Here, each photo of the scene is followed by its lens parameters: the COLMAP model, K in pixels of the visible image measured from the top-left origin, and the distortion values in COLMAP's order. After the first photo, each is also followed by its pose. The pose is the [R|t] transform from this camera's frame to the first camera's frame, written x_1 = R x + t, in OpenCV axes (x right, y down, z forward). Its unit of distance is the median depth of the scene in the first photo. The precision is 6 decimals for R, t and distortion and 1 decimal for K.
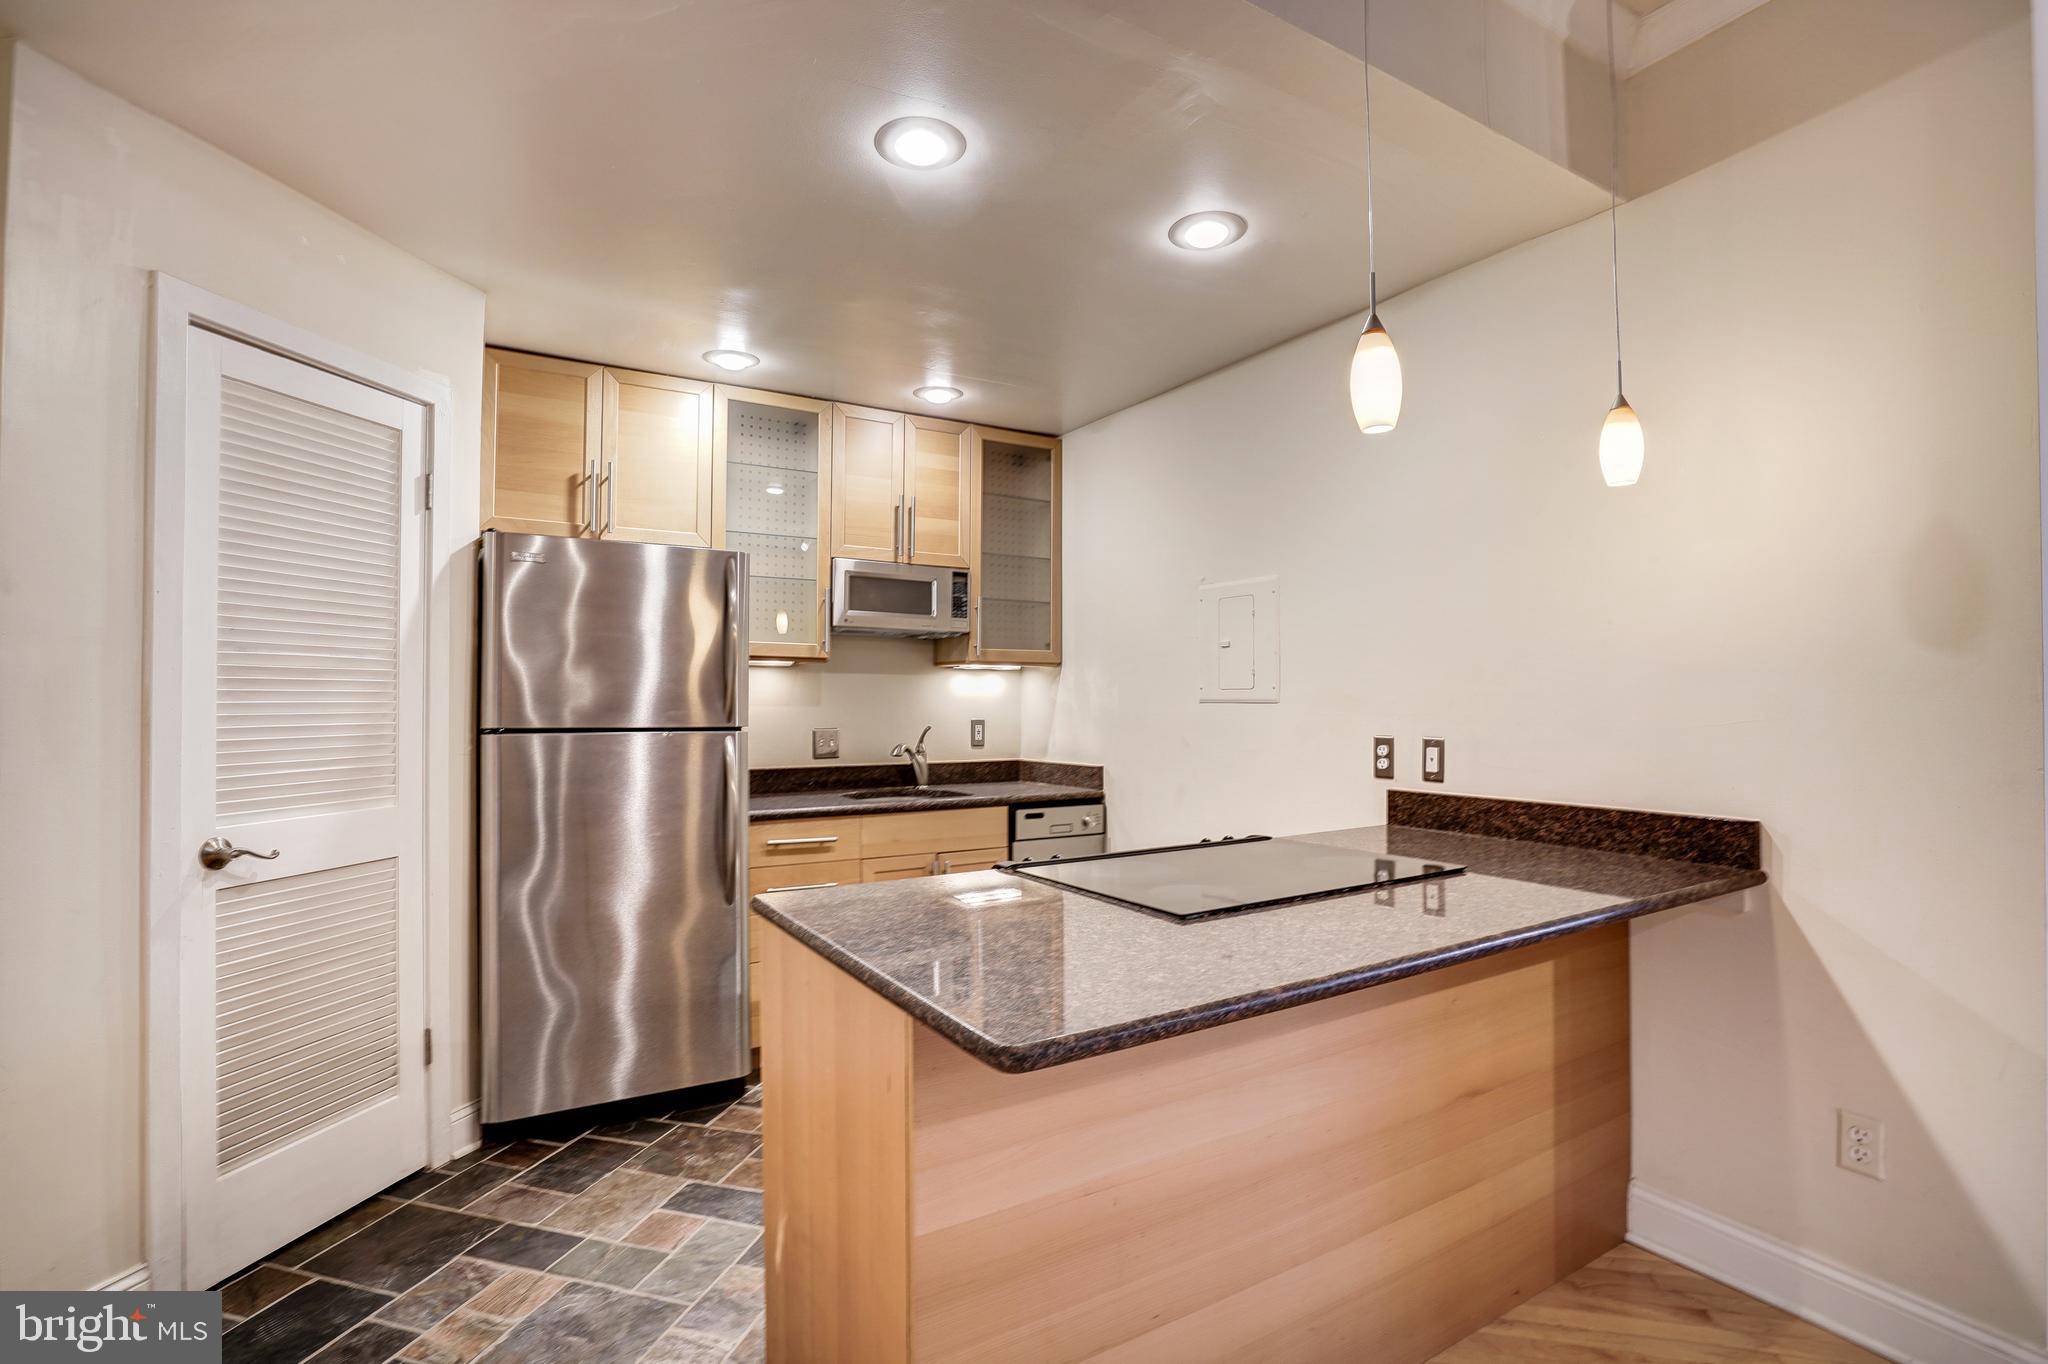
lens RADIAL K [[963.8, 0, 1014.9], [0, 963.8, 687.1], [0, 0, 1]] dist [-0.048905, 0.018387]
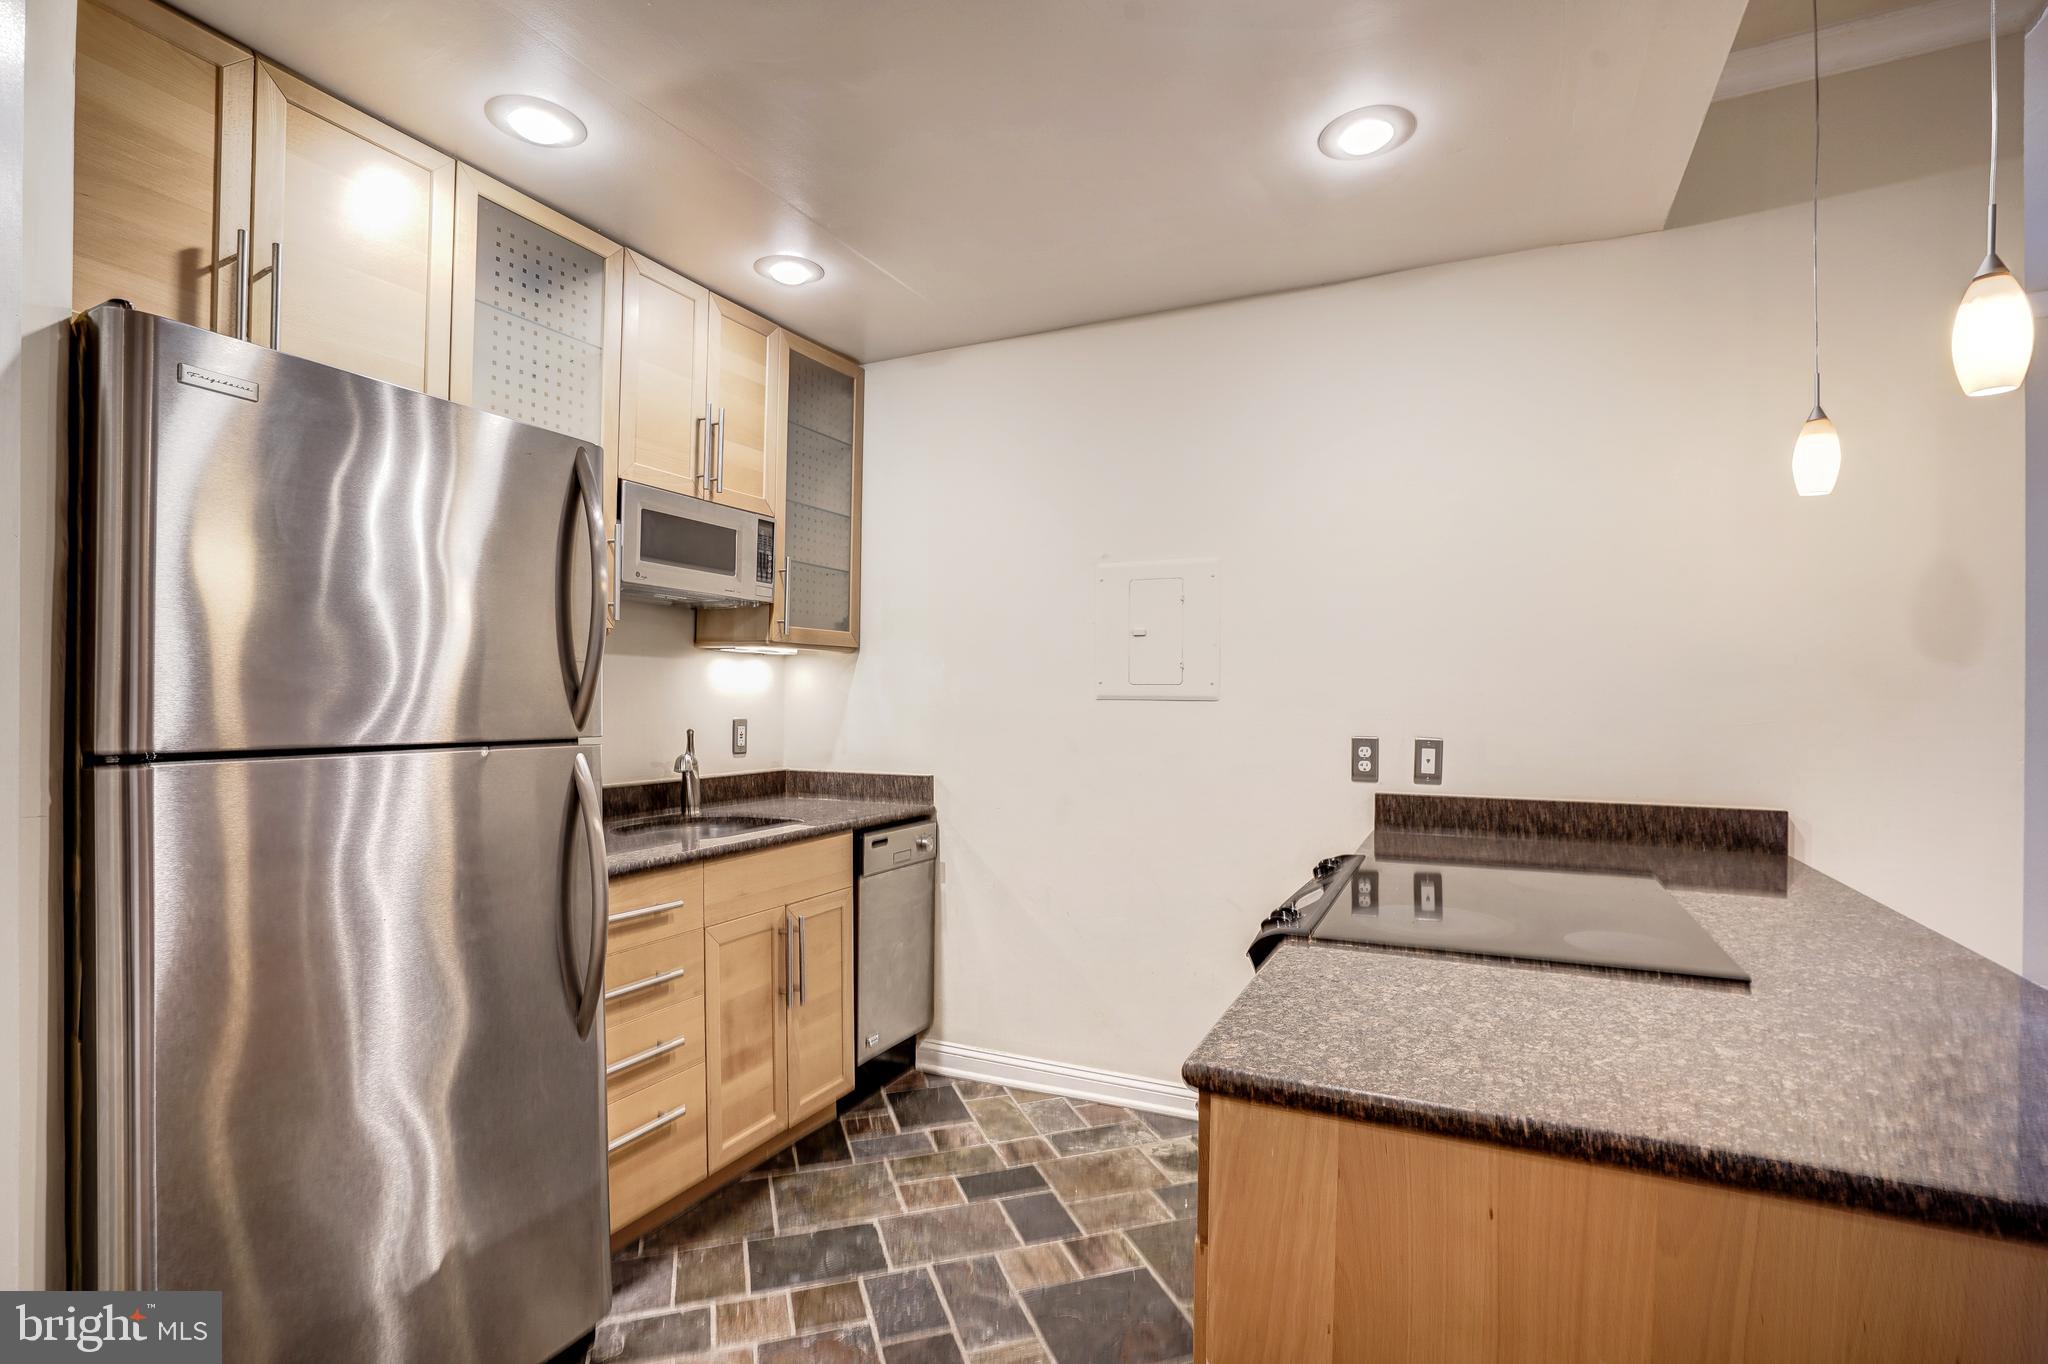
lens RADIAL K [[963.8, 0, 1021.5], [0, 963.8, 688.3], [0, 0, 1]] dist [-0.048905, 0.018387]
pose [[0.841449, 0.012039, 0.540203, -0.342721], [-0.016846, 0.999850, 0.003957, 0.004442], [-0.540075, -0.012429, 0.841525, 0.319362]]
